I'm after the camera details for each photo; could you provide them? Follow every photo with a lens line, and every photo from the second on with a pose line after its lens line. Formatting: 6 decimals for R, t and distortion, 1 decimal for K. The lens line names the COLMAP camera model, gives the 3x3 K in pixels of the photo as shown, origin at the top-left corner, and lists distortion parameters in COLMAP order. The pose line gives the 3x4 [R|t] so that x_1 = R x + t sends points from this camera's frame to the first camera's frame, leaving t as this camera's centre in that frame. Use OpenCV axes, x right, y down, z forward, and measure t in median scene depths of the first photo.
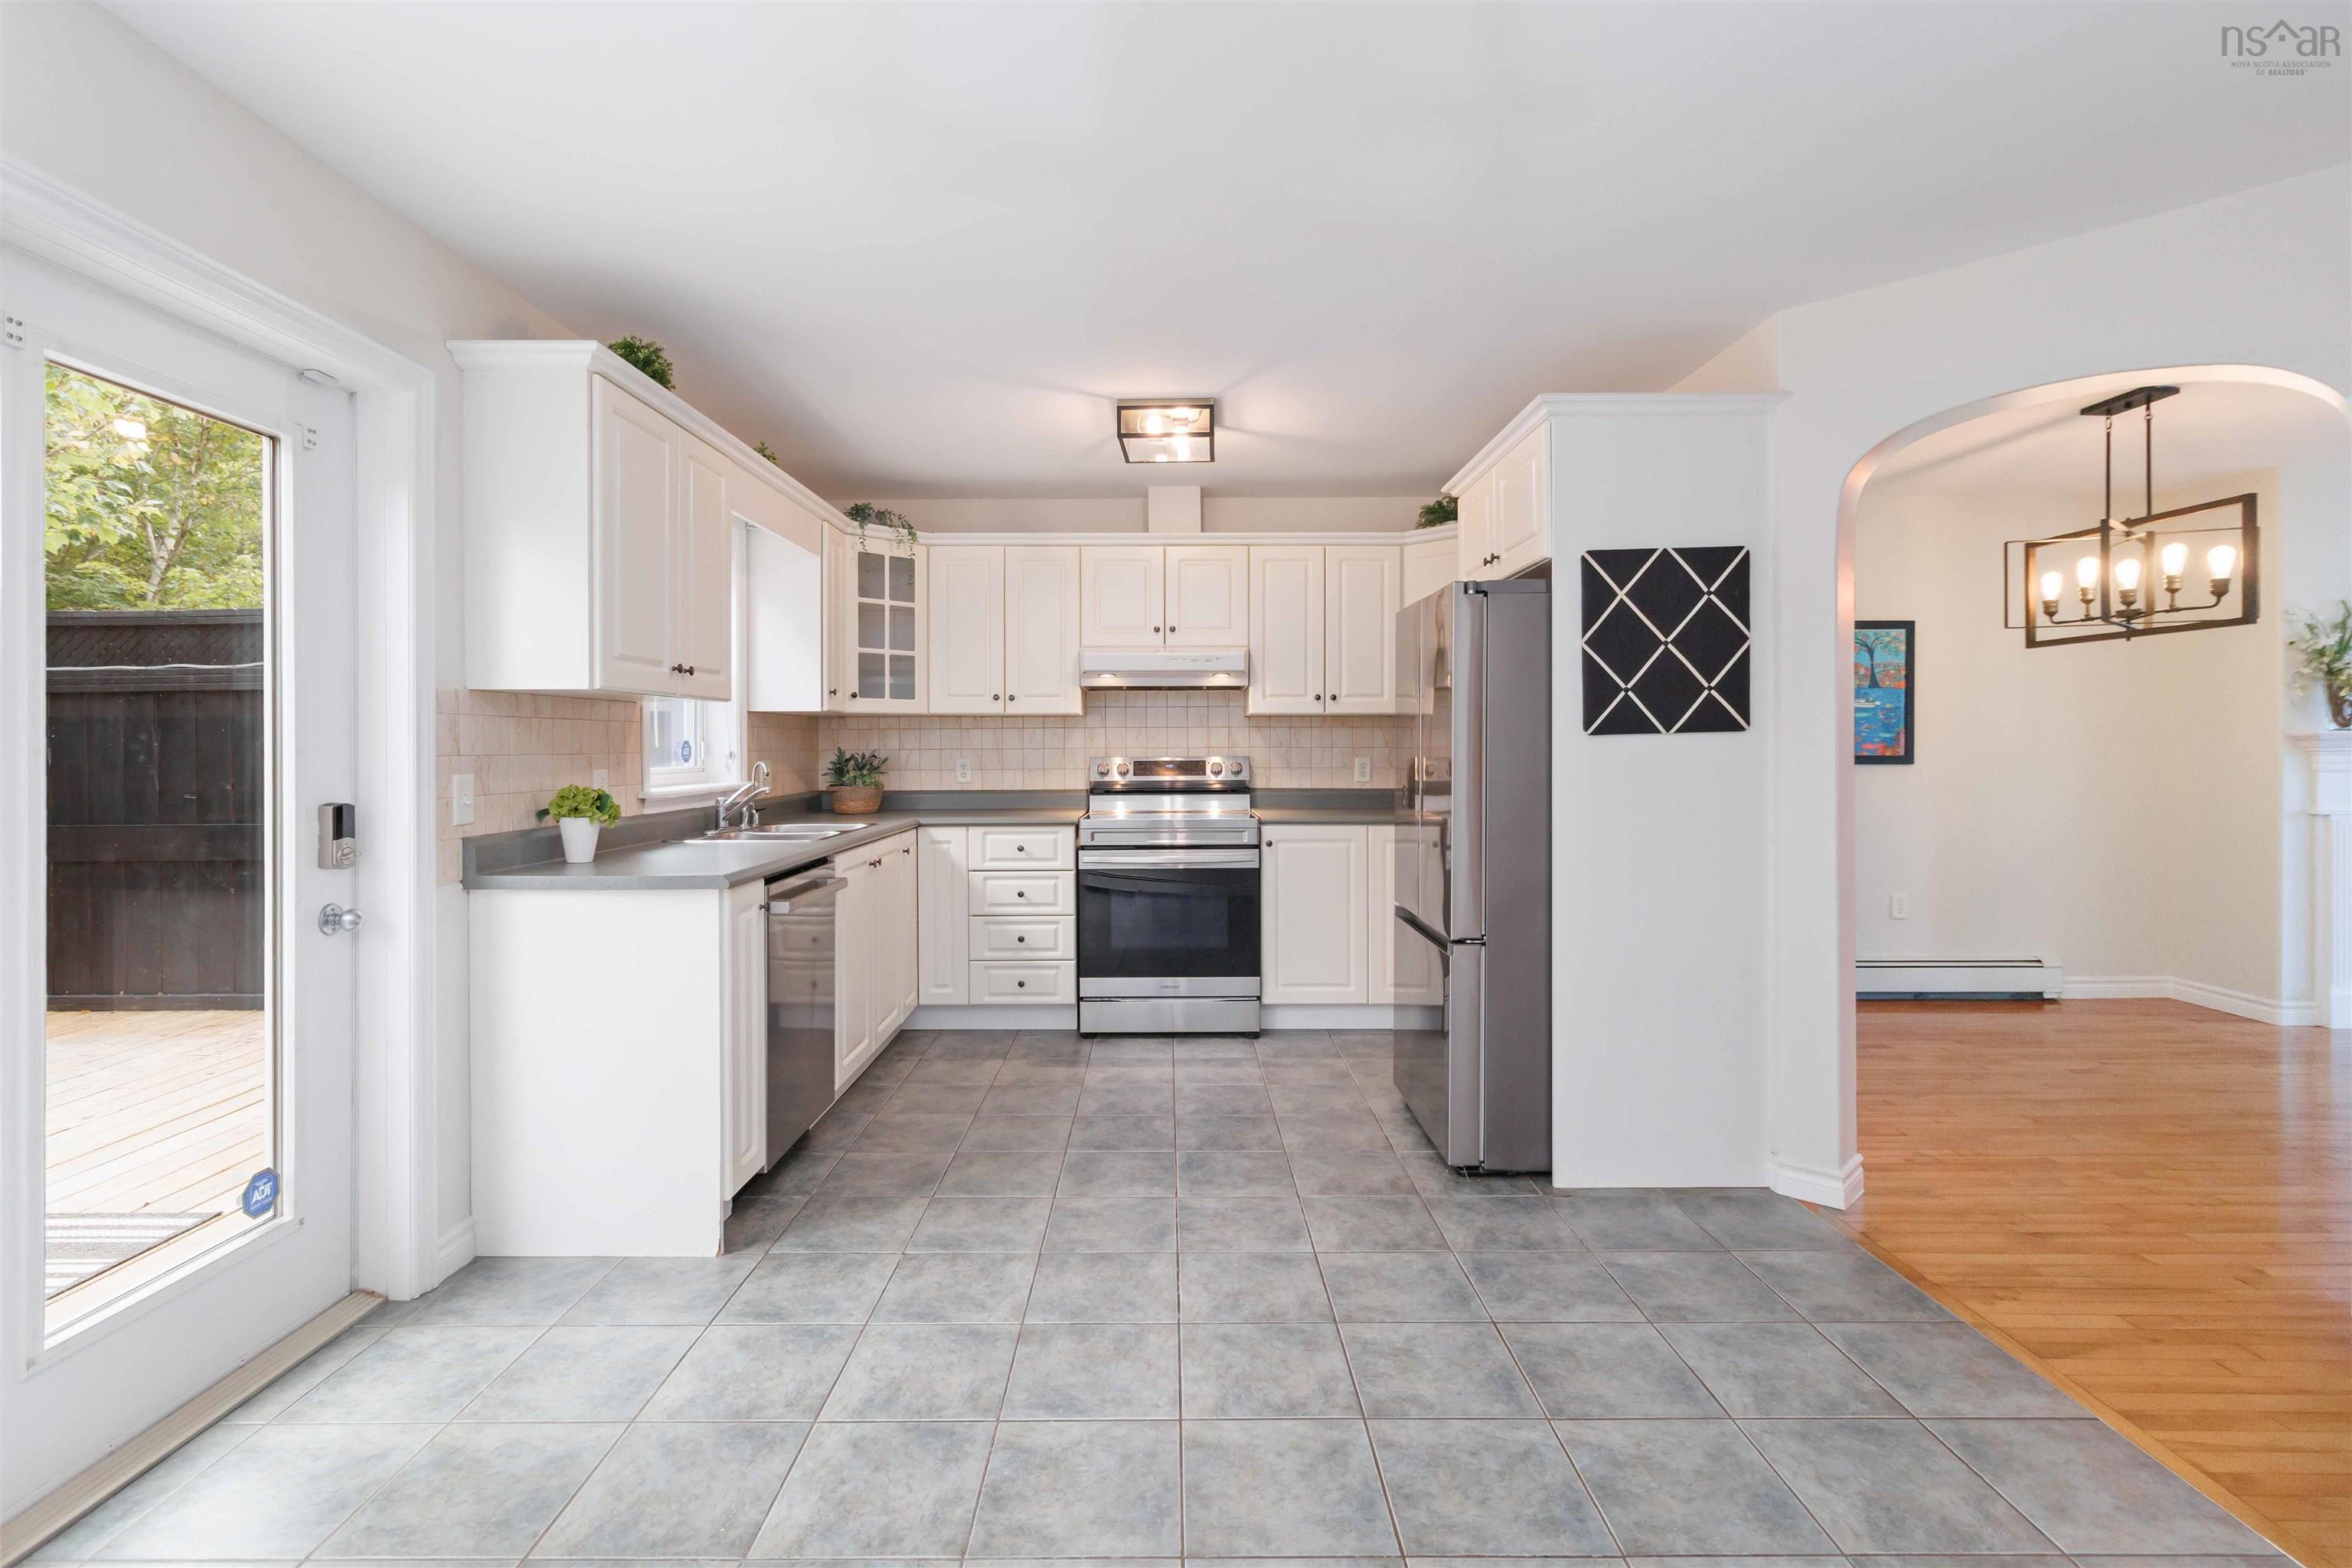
lens RADIAL K [[1097.7, 0, 1162.6], [0, 1097.7, 749.7], [0, 0, 1]] dist [0.005059, -0.000664]
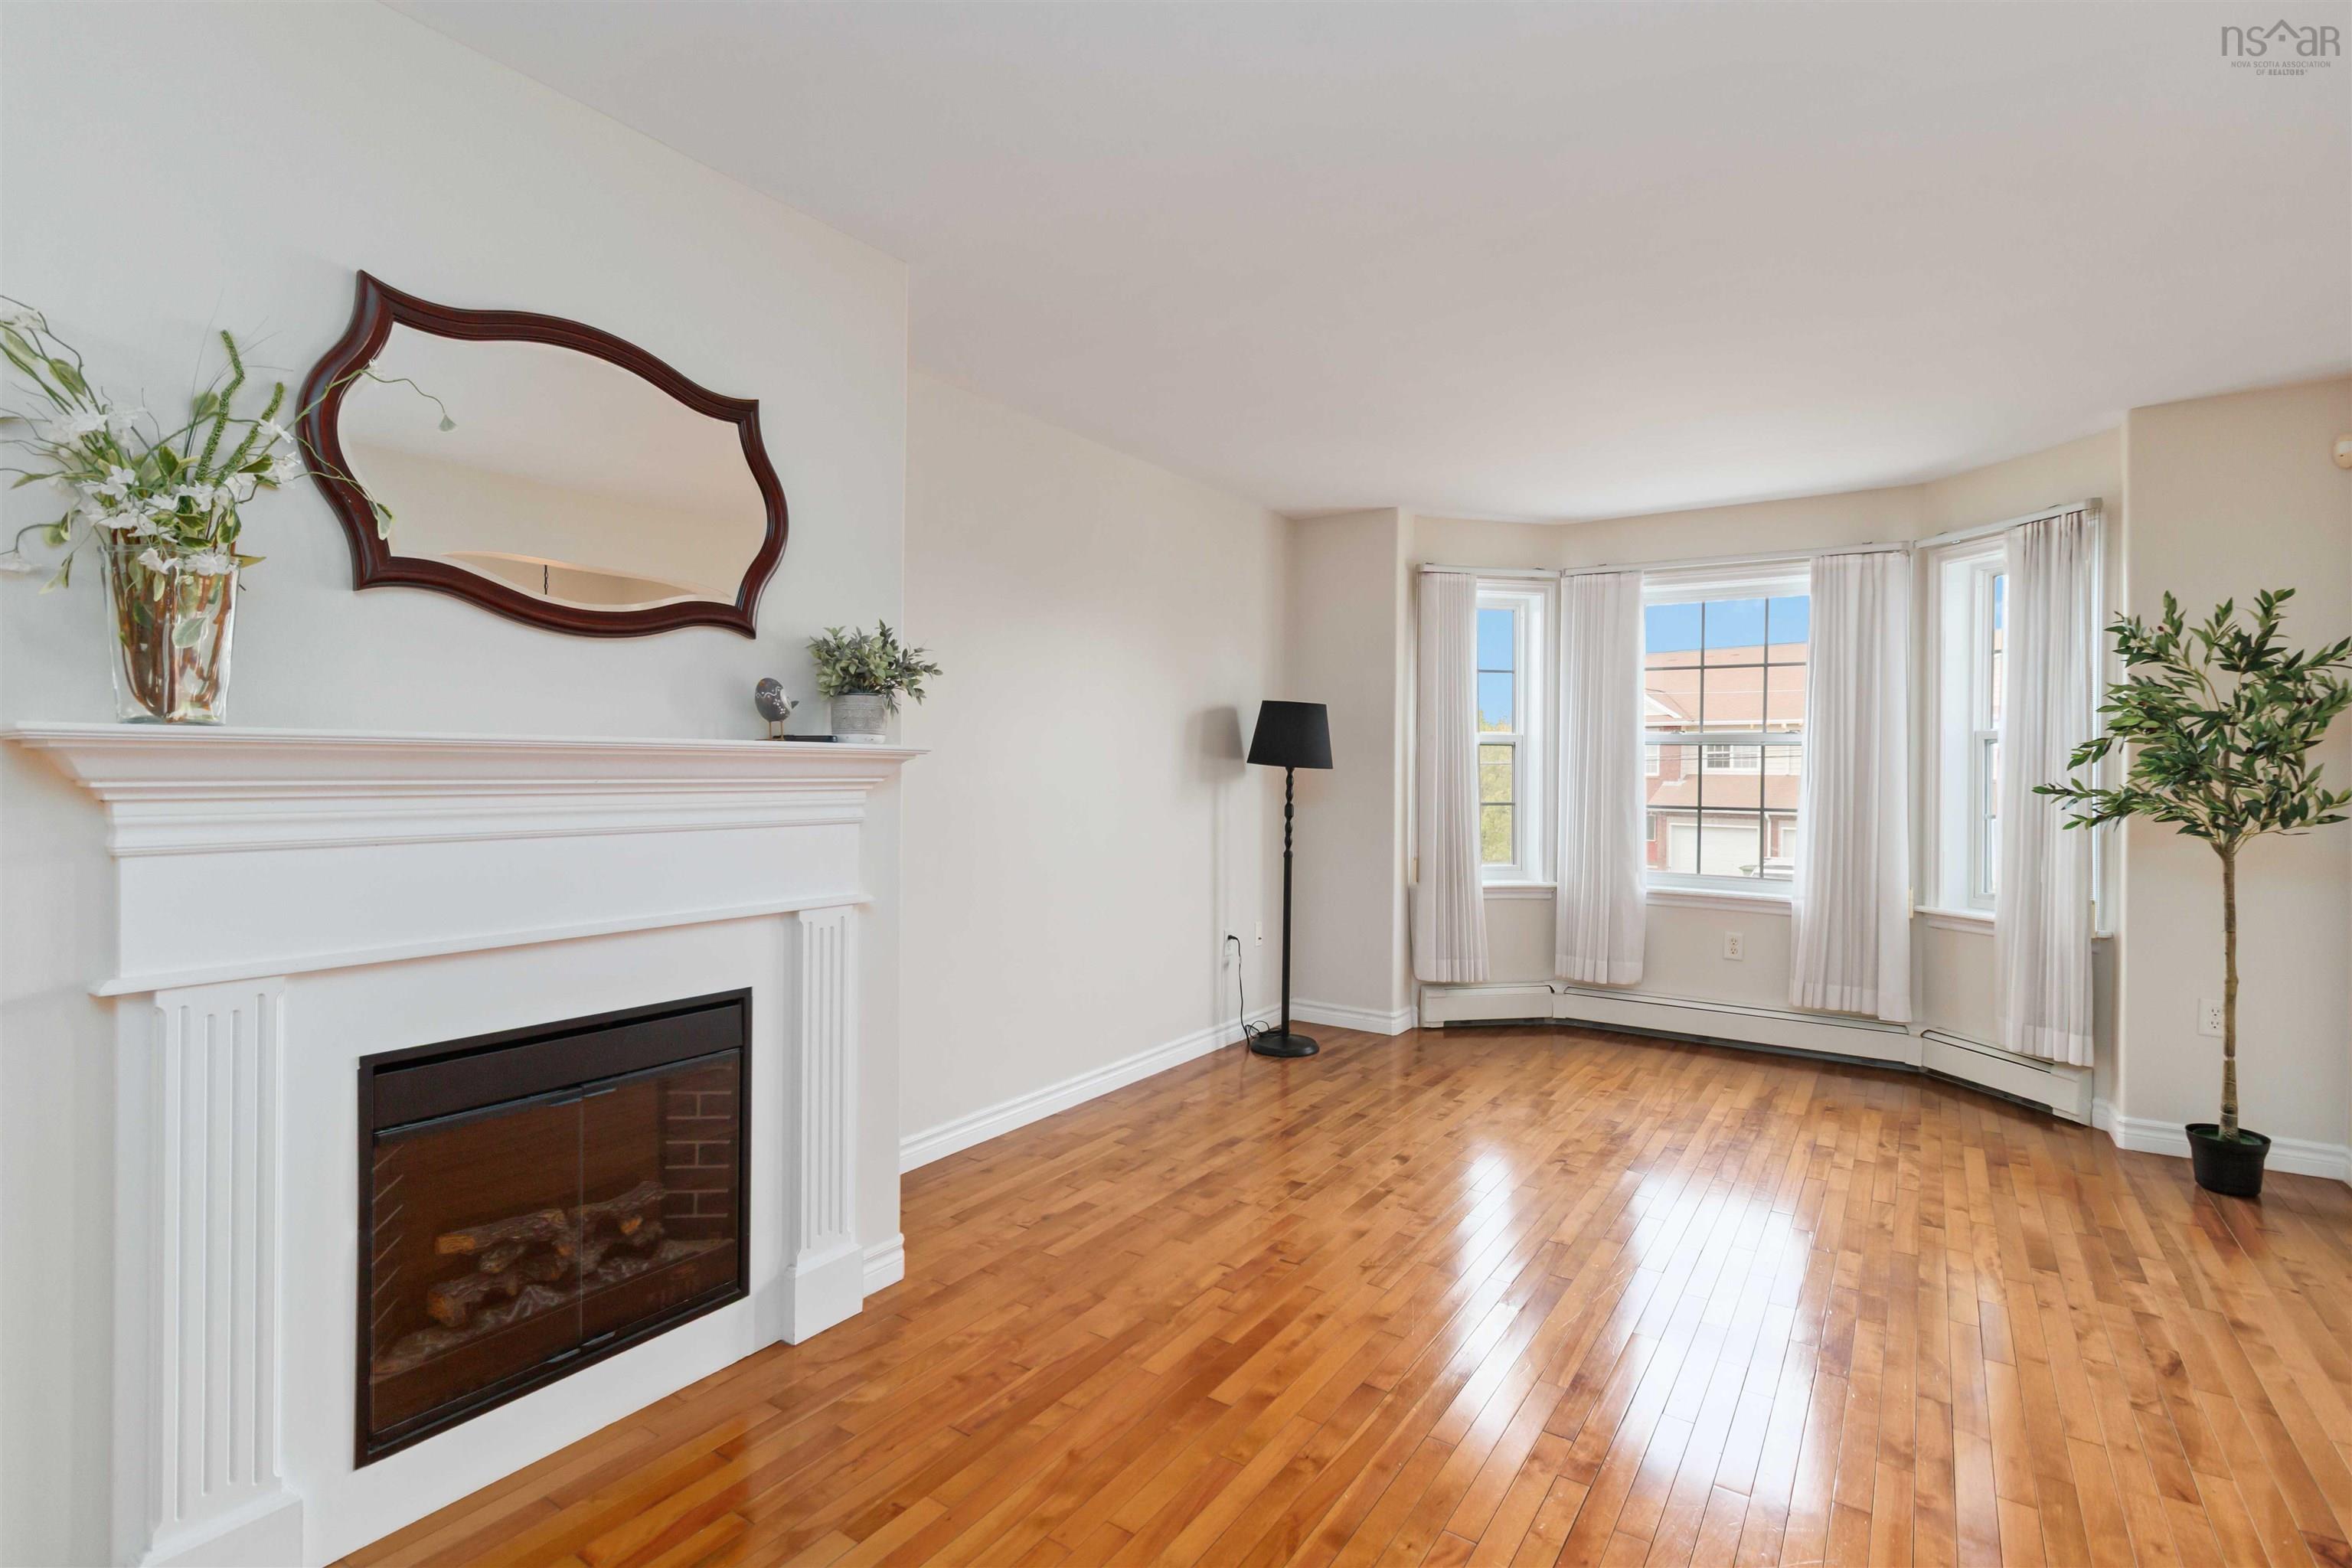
lens RADIAL K [[1097.7, 0, 1171.0], [0, 1097.7, 774.9], [0, 0, 1]] dist [0.005059, -0.000664]
pose [[0.563192, 0.002739, 0.826321, 1.238999], [-0.007415, 0.999971, 0.001739, -0.007467], [-0.826293, -0.007107, 0.563196, 0.751614]]
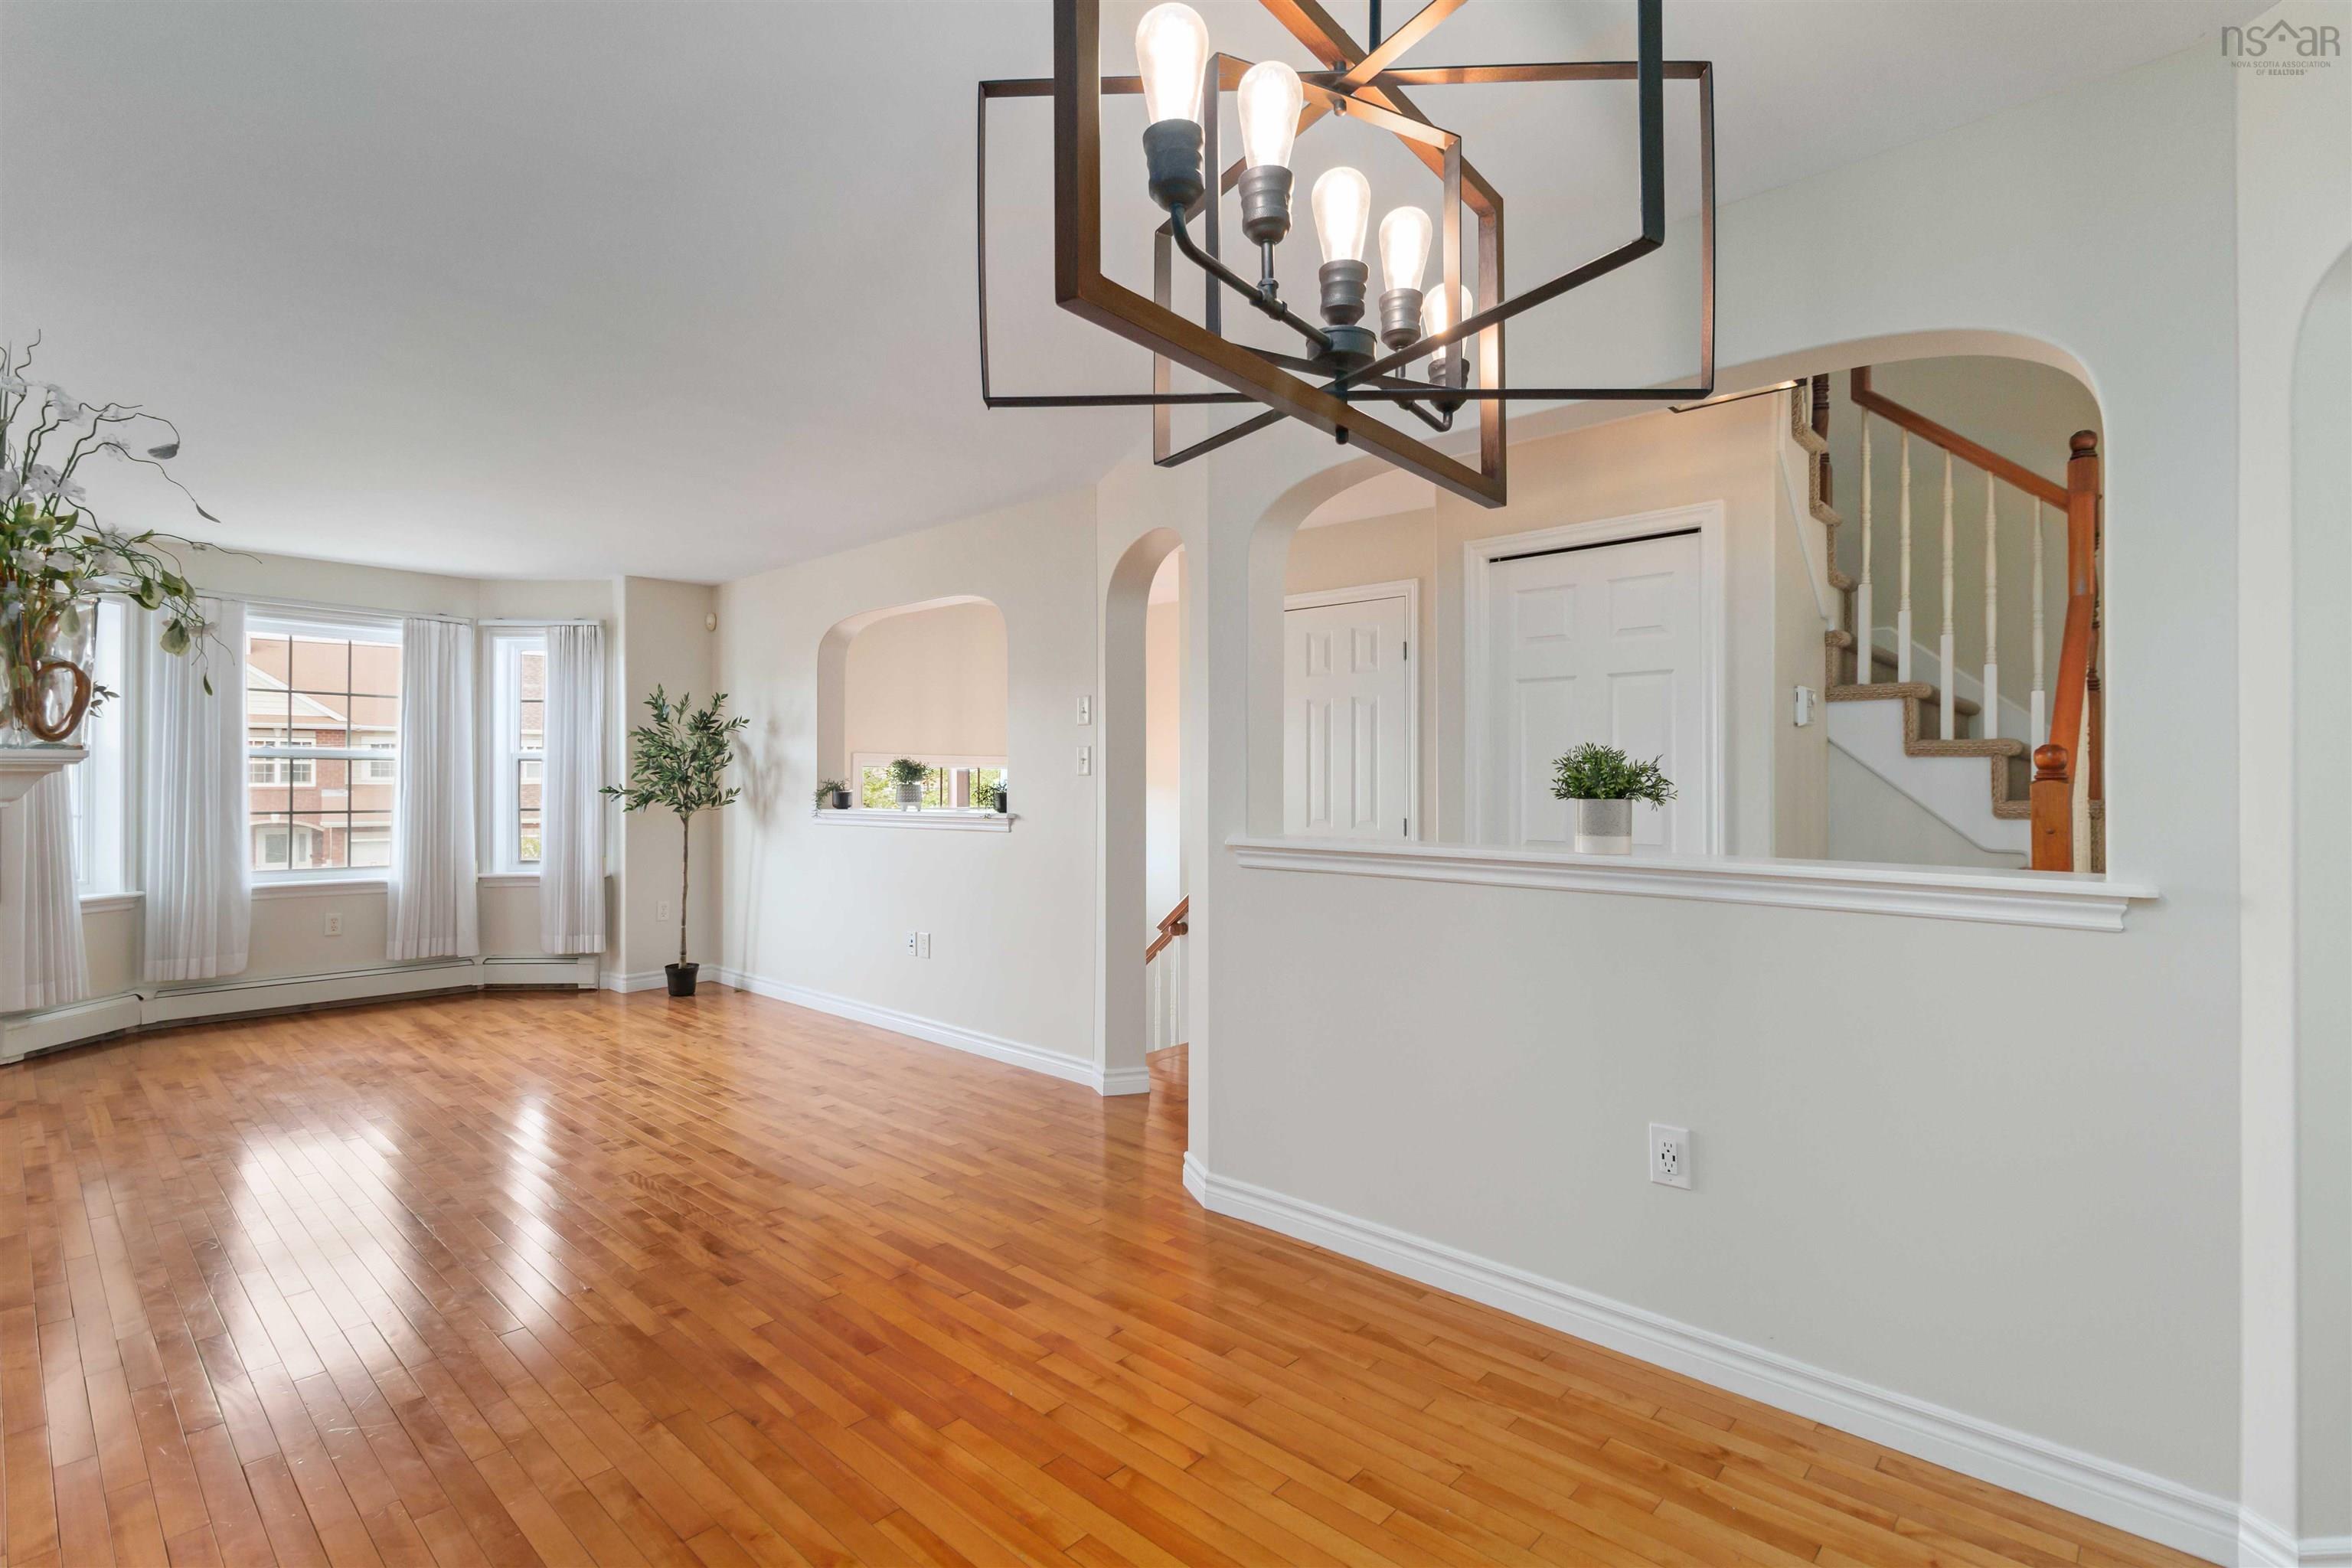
lens RADIAL K [[1097.7, 0, 1156.8], [0, 1097.7, 775.1], [0, 0, 1]] dist [0.005059, -0.000664]
pose [[-0.730713, 0.007046, 0.682649, 0.735075], [0.003245, 0.999971, -0.006849, -0.007312], [-0.682677, -0.002790, -0.730715, 1.291882]]
